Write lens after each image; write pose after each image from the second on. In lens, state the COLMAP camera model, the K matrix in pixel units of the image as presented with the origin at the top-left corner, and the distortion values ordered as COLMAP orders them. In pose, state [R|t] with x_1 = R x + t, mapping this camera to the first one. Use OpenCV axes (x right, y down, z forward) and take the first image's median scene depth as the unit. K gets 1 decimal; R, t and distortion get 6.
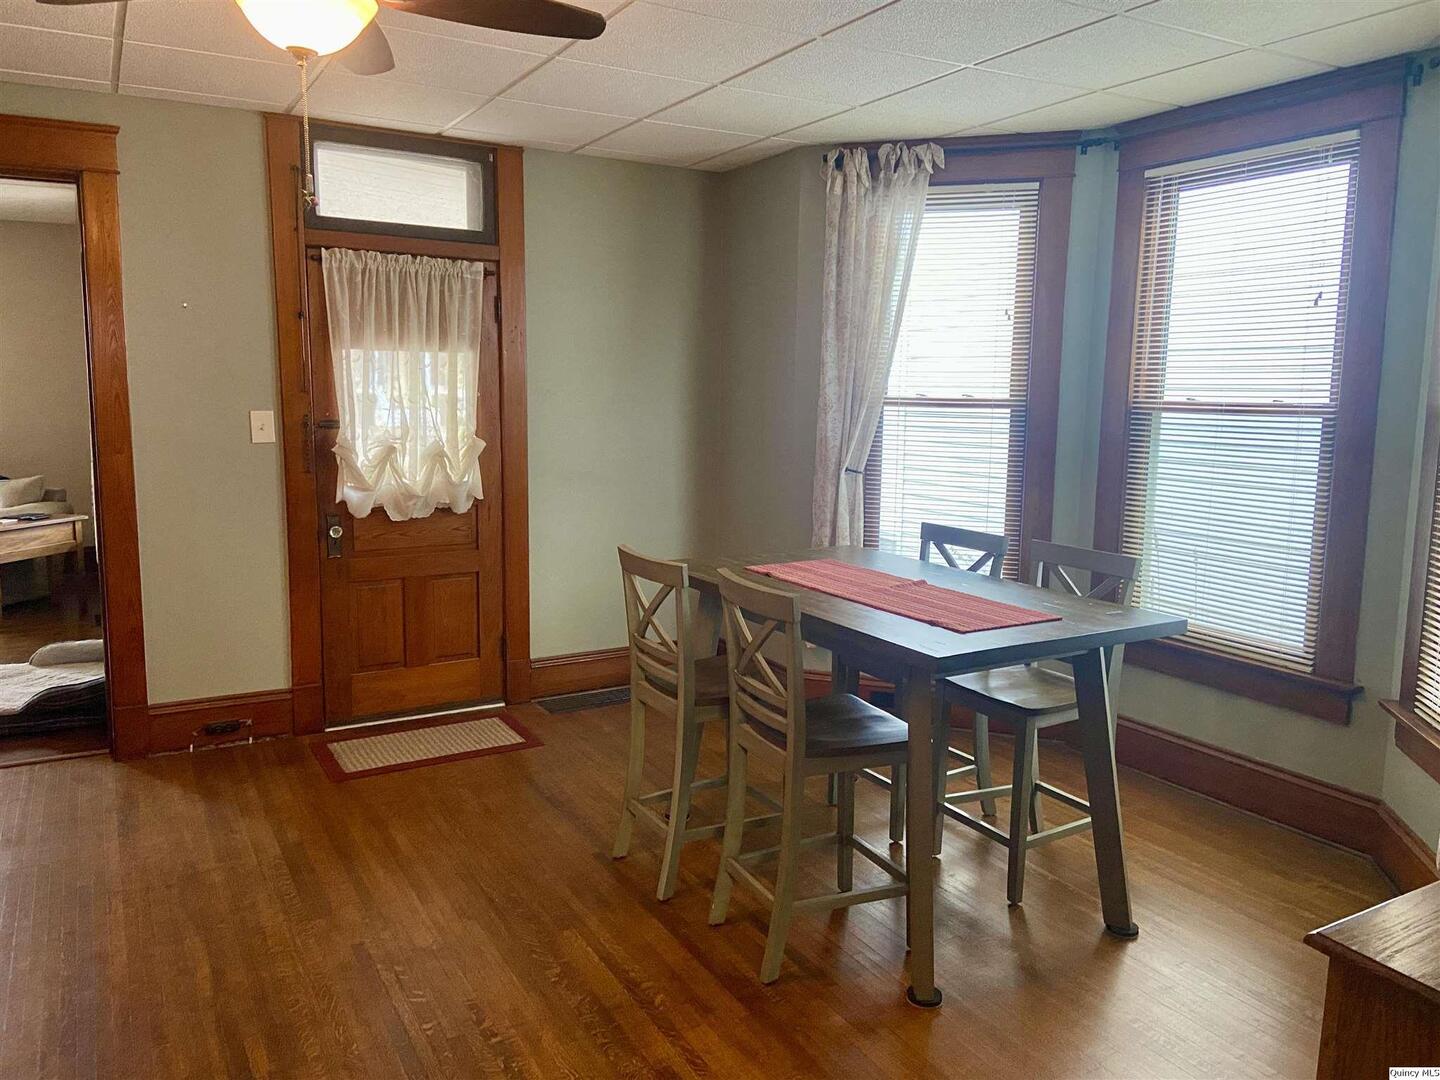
lens RADIAL K [[1075.7, 0, 717.7], [0, 1075.7, 522.4], [0, 0, 1]] dist [0.140003, -0.168198]
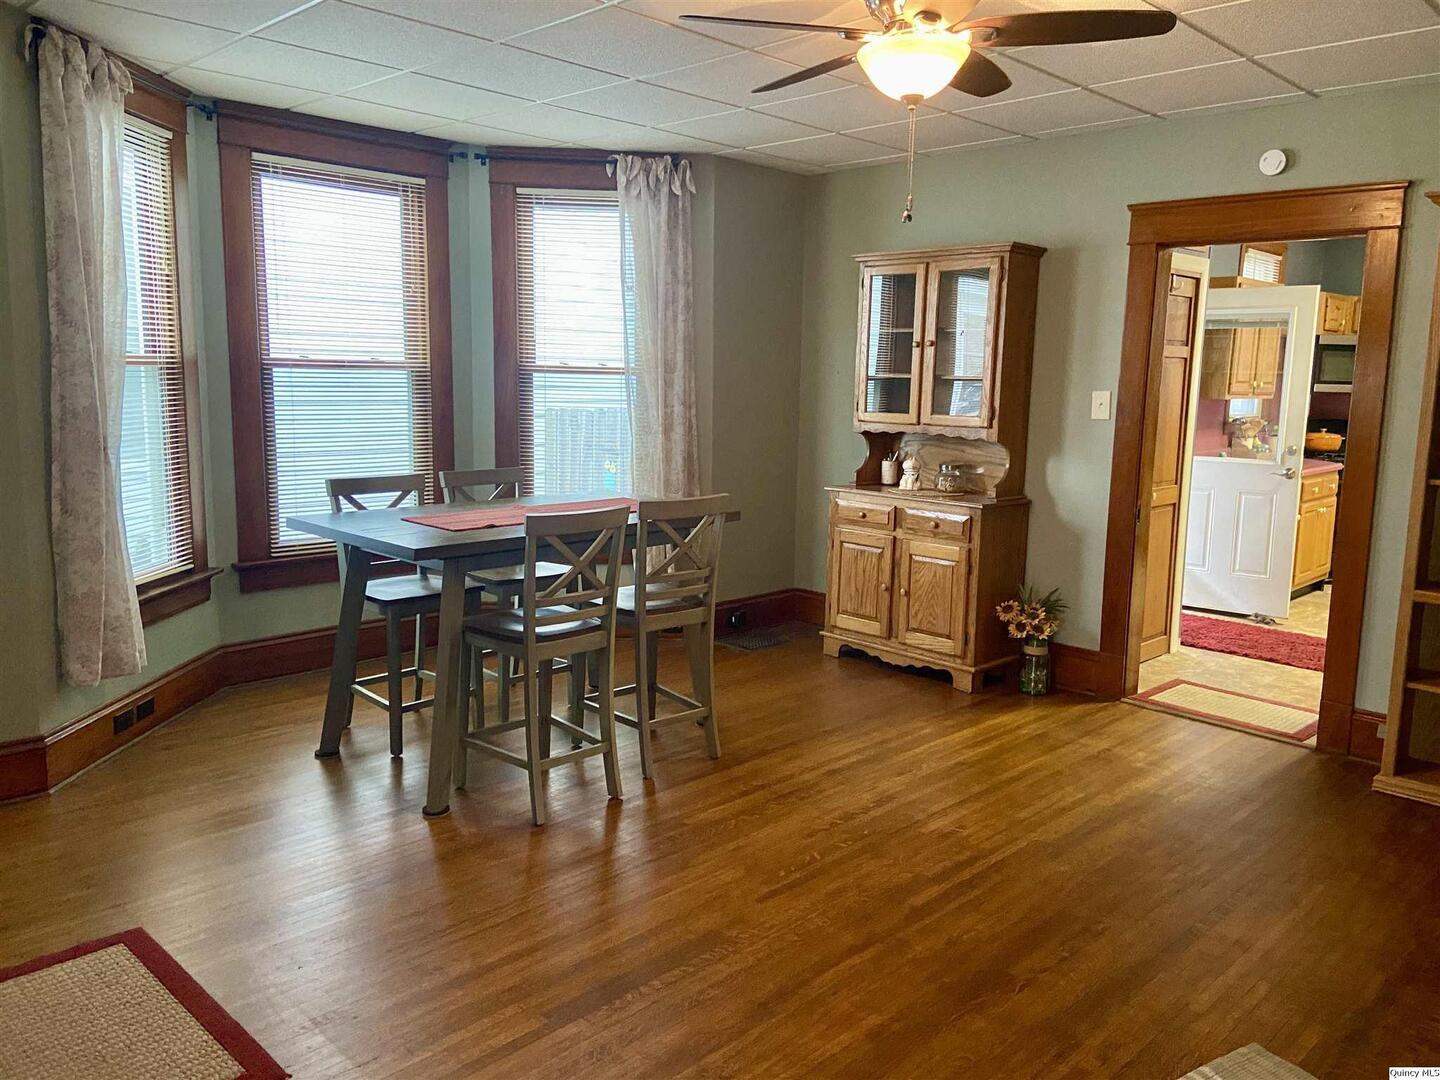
lens RADIAL K [[1081.5, 0, 716.3], [0, 1081.5, 534.5], [0, 0, 1]] dist [0.130348, -0.172847]
pose [[-0.267806, -0.178303, 0.946831, -0.844999], [0.082158, 0.974921, 0.206830, -0.125351], [-0.959964, 0.133180, -0.246441, 0.844430]]
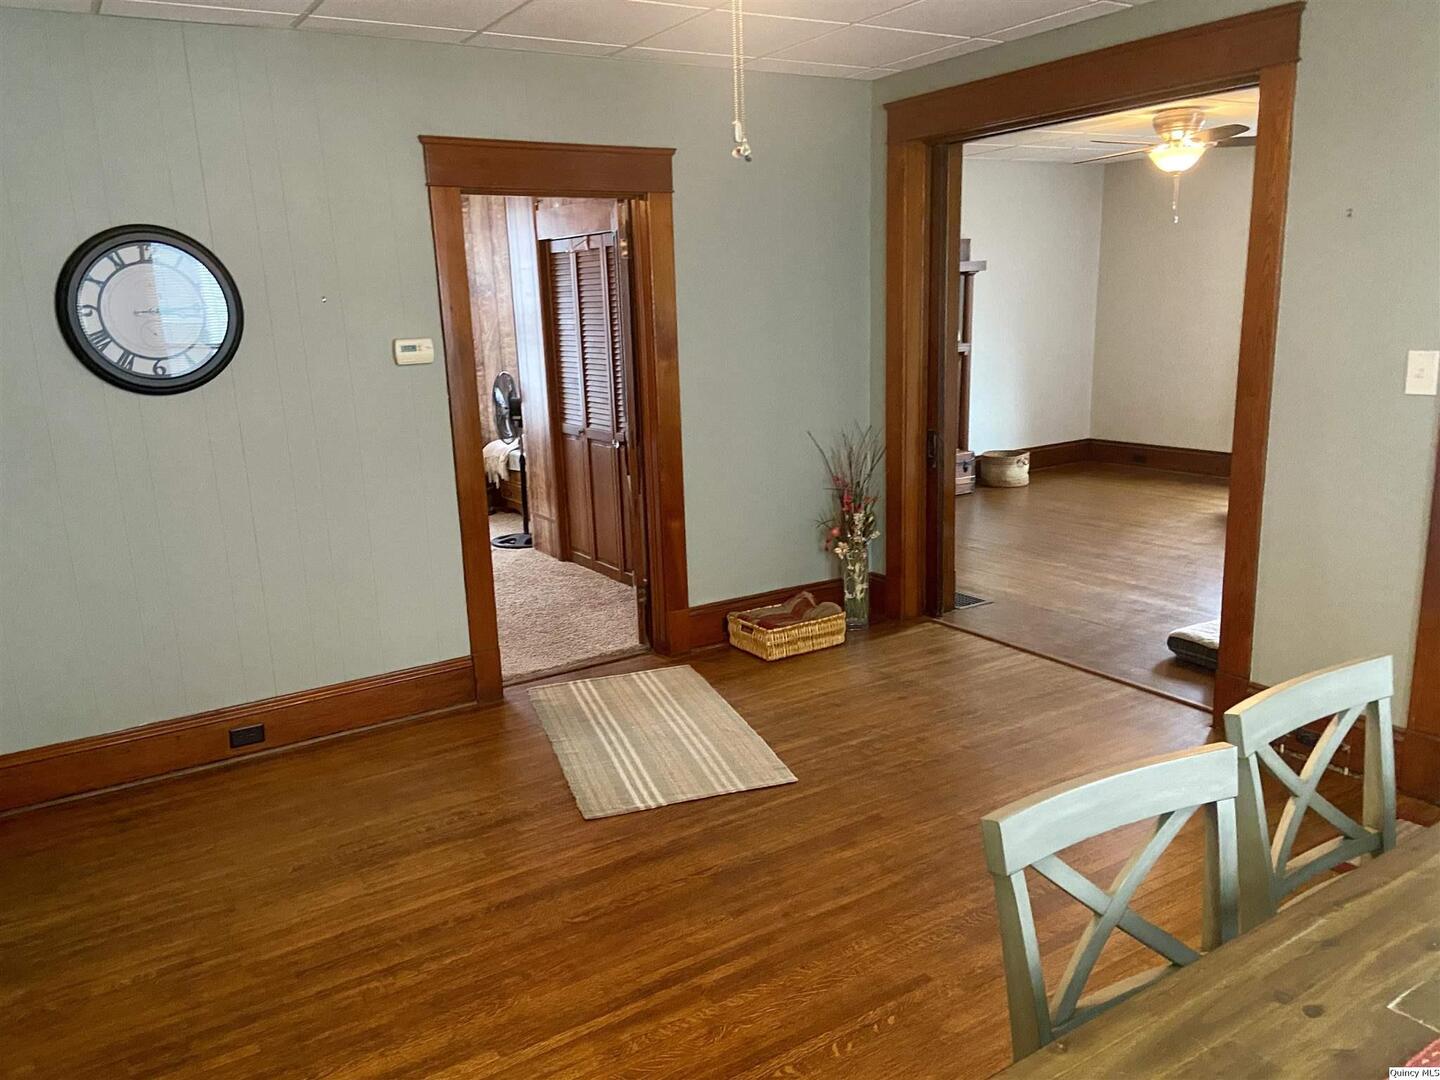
lens RADIAL K [[1097.9, 0, 720.0], [0, 1097.9, 540.0], [0, 0, 1]] dist [0.107164, -0.001213]
pose [[0.045193, 0.208303, -0.977020, 0.322050], [-0.098055, 0.974221, 0.203171, -0.088104], [0.994154, 0.086619, 0.064453, 0.498757]]
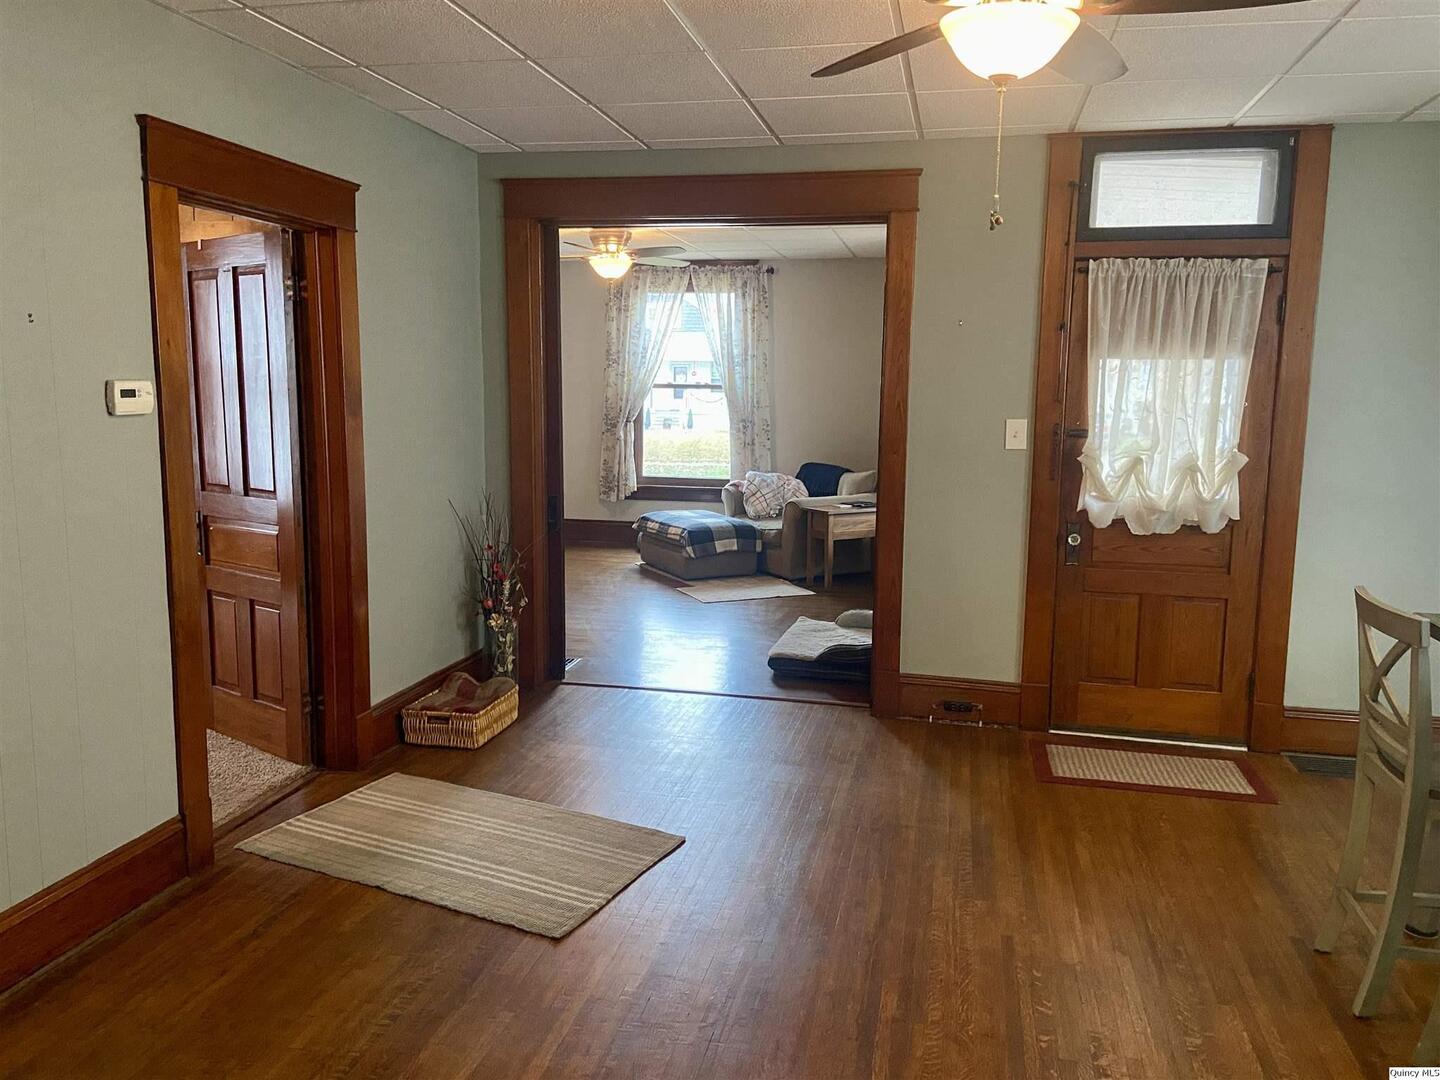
lens RADIAL K [[1078.9, 0, 728.8], [0, 1078.9, 534.8], [0, 0, 1]] dist [0.125280, -0.161475]
pose [[0.742457, 0.095193, -0.663095, 0.085215], [-0.093866, 0.994870, 0.037722, -0.004012], [0.663284, 0.034235, 0.747584, 0.030076]]
